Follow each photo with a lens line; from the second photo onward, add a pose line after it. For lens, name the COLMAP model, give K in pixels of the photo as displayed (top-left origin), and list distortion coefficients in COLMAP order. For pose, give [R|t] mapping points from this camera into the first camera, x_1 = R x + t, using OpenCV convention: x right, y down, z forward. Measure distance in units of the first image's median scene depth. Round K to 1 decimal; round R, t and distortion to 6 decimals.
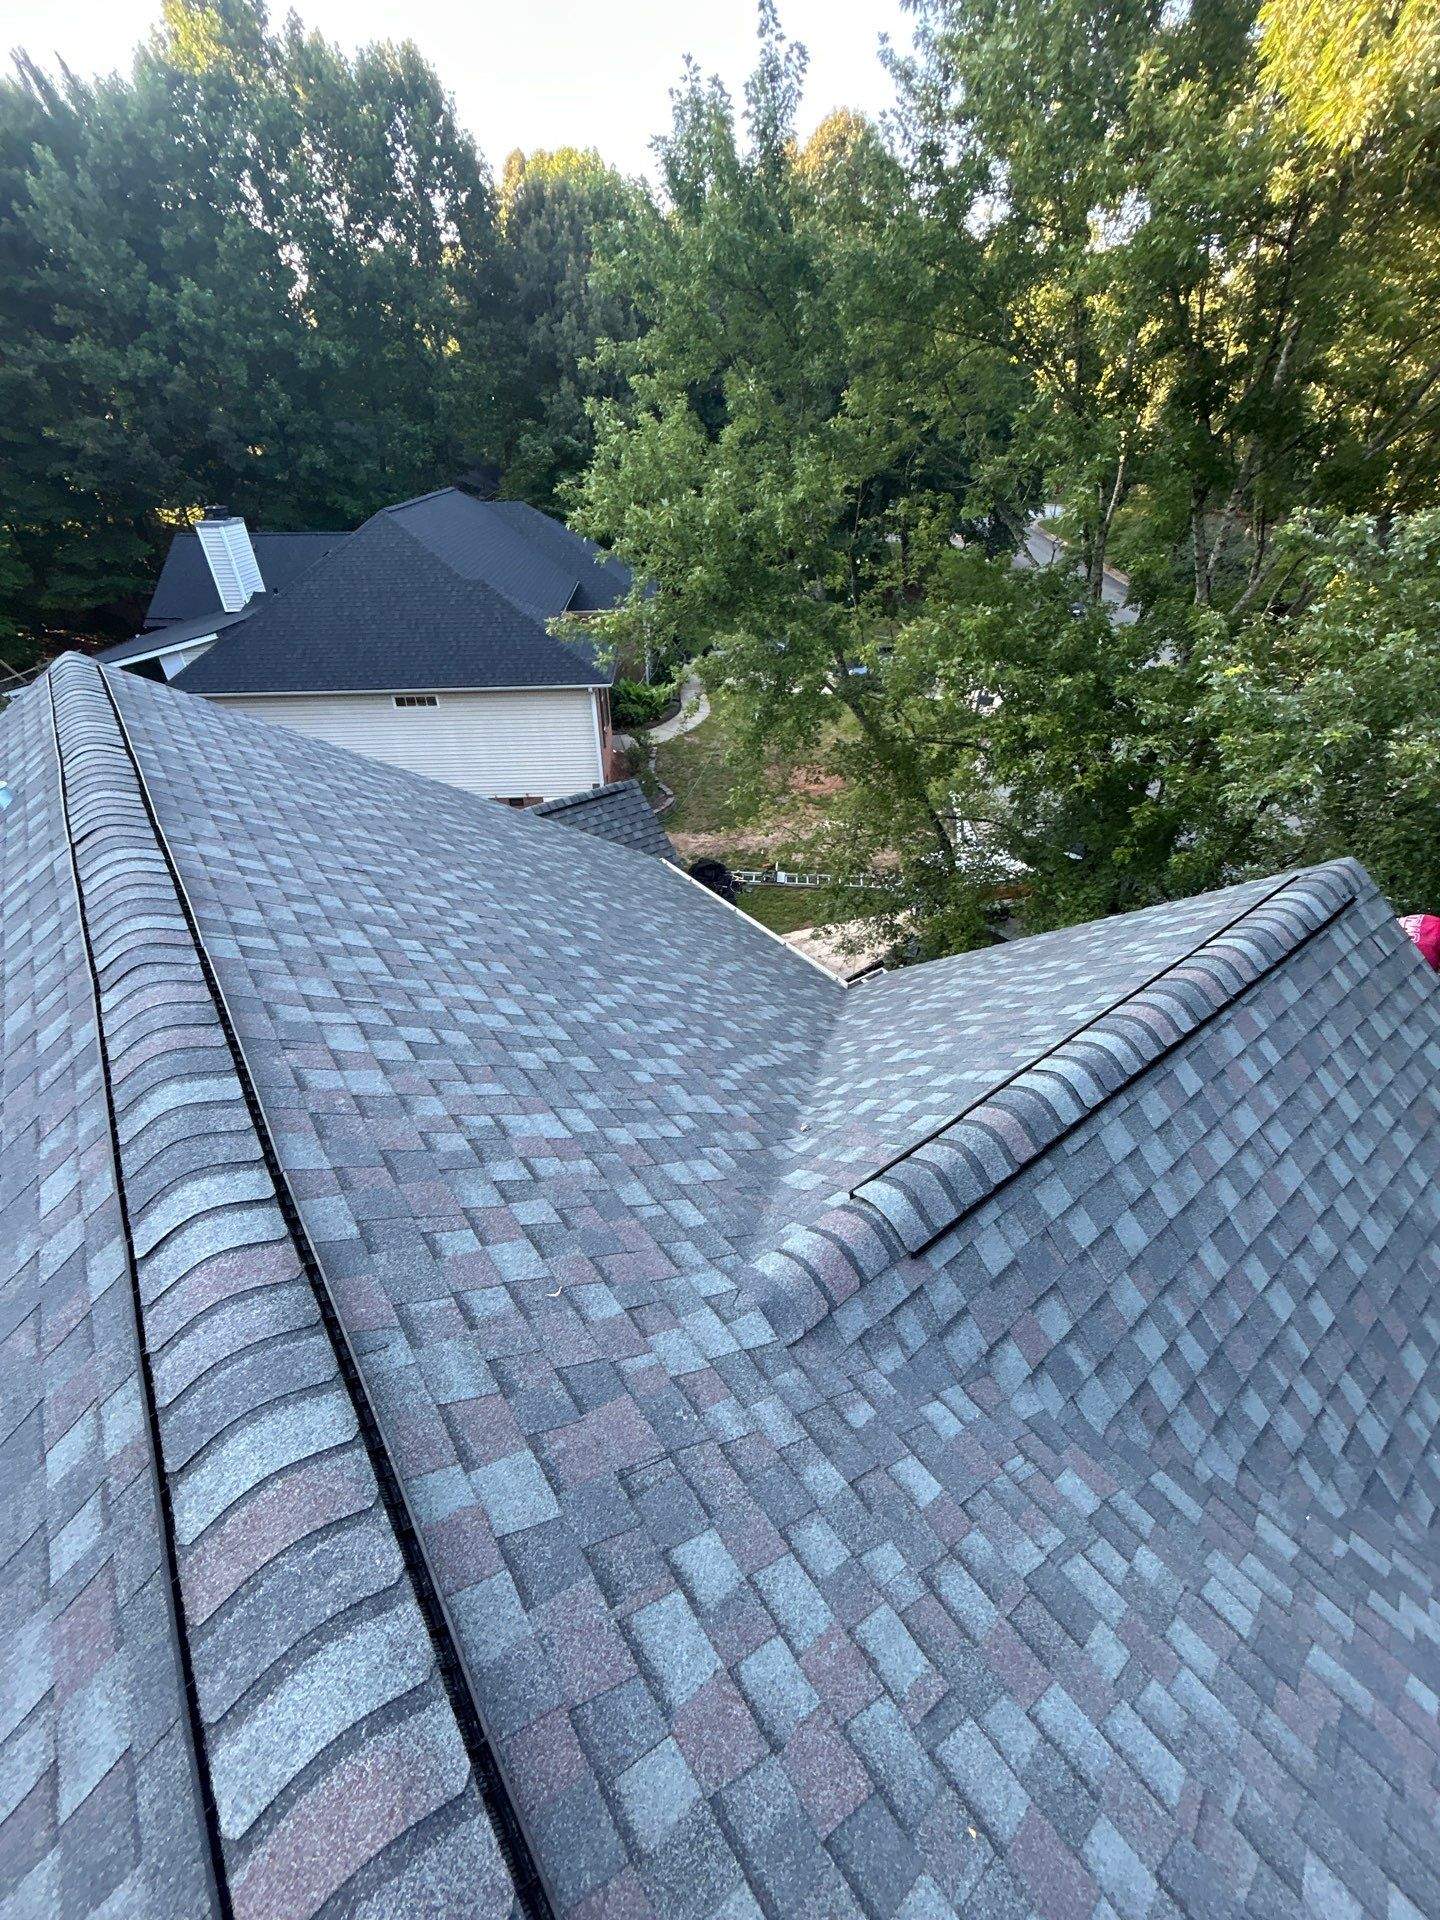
lens RADIAL K [[776.3, 0, 720.0], [0, 776.3, 960.0], [0, 0, 1]] dist [-0.009430, 0.005085]
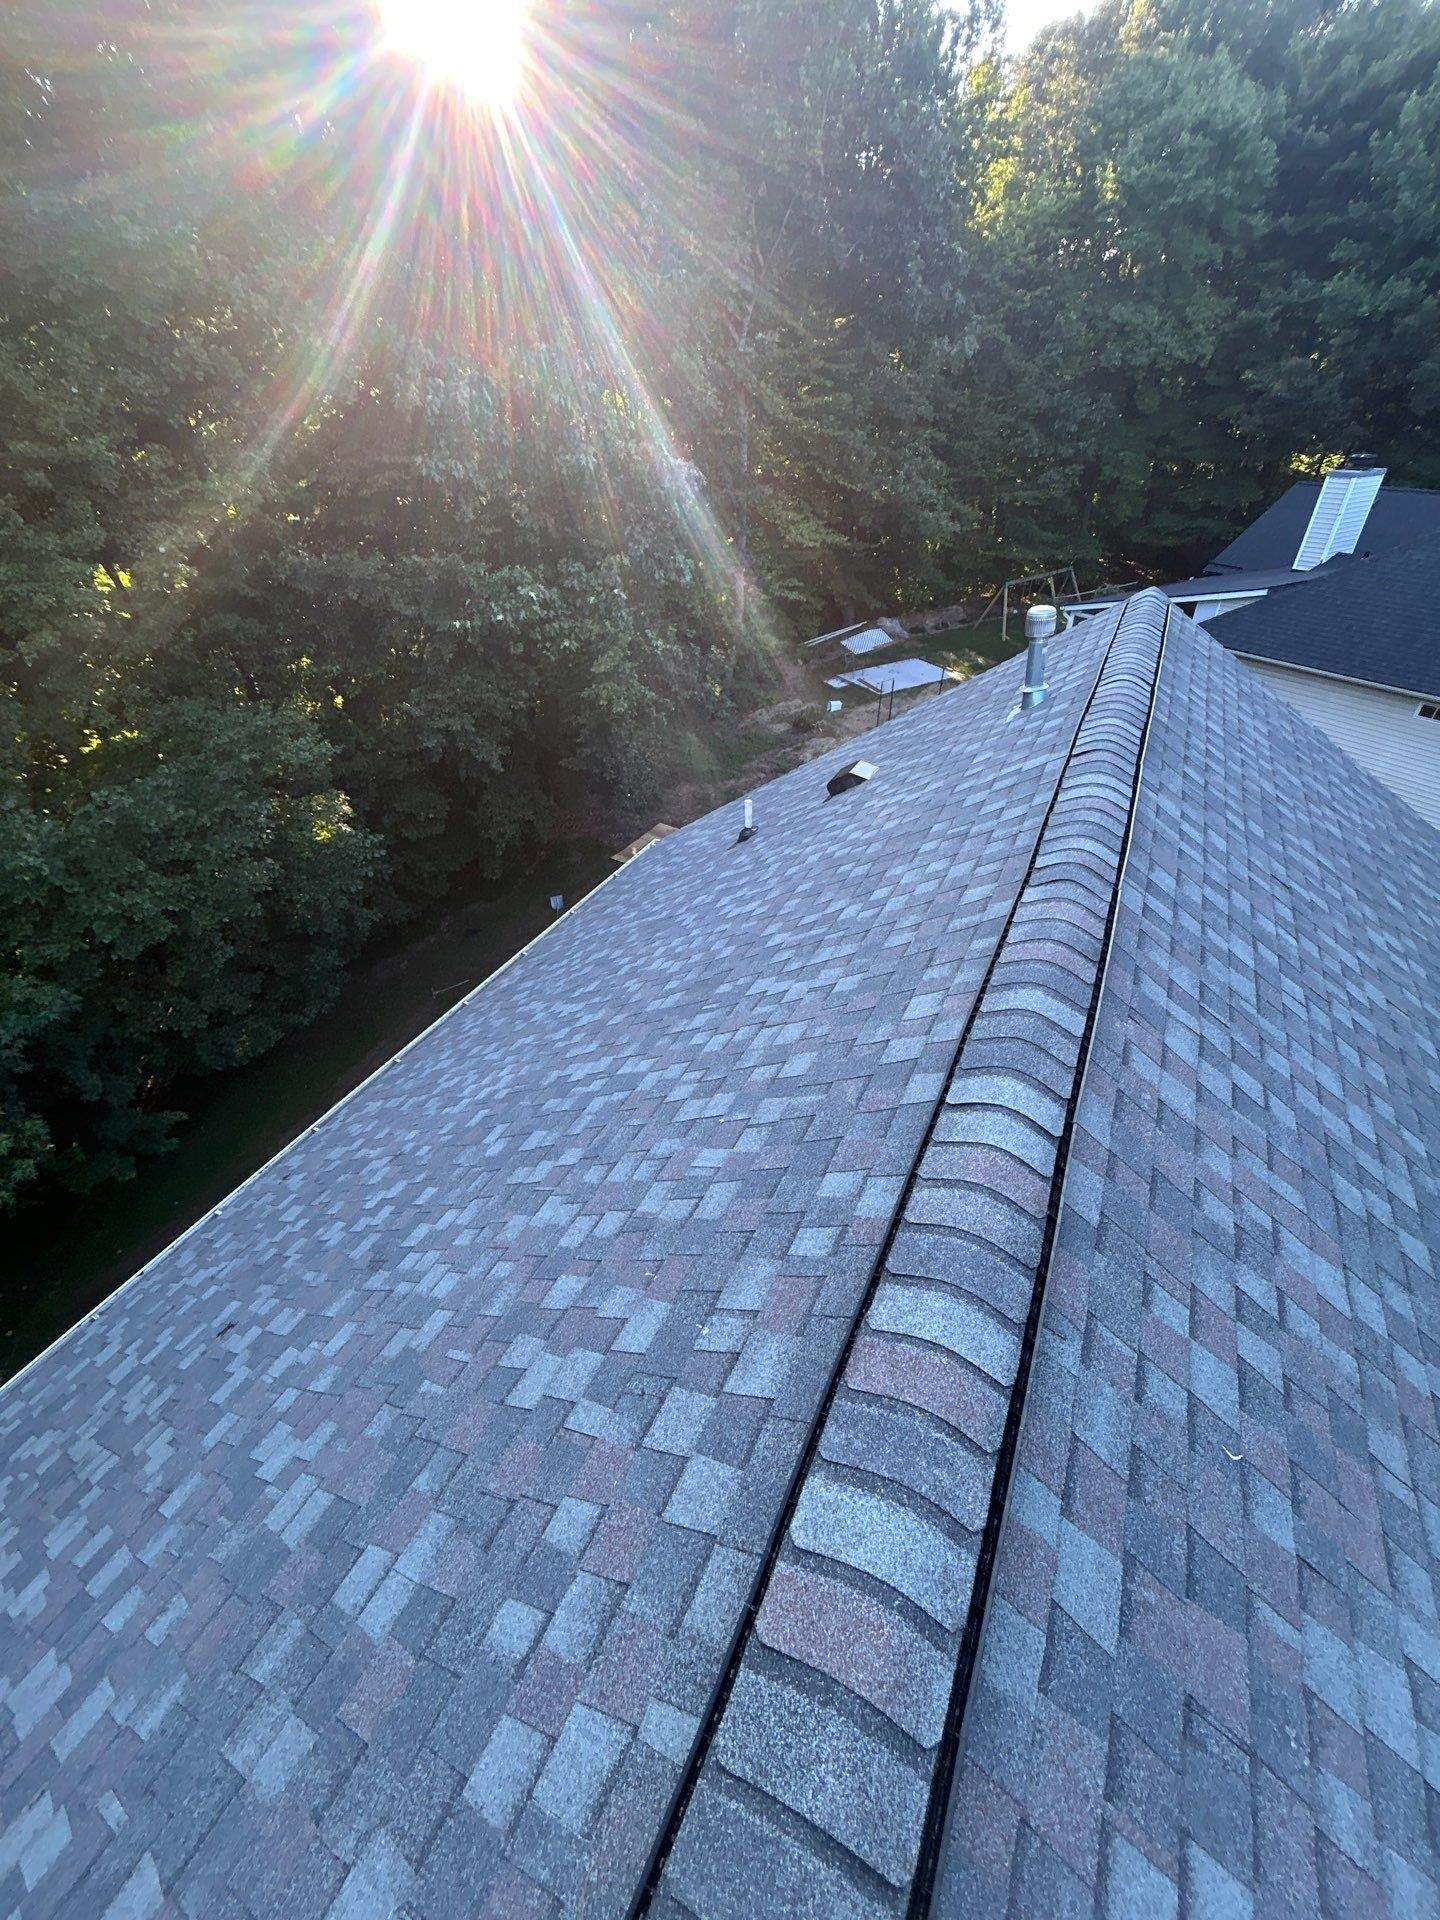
lens RADIAL K [[776.3, 0, 720.0], [0, 776.3, 960.0], [0, 0, 1]] dist [-0.009430, 0.005085]
pose [[0.434552, 0.526108, -0.731009, -0.098450], [-0.488513, 0.819566, 0.299444, 0.012852], [0.756650, 0.226984, 0.613155, -0.033951]]
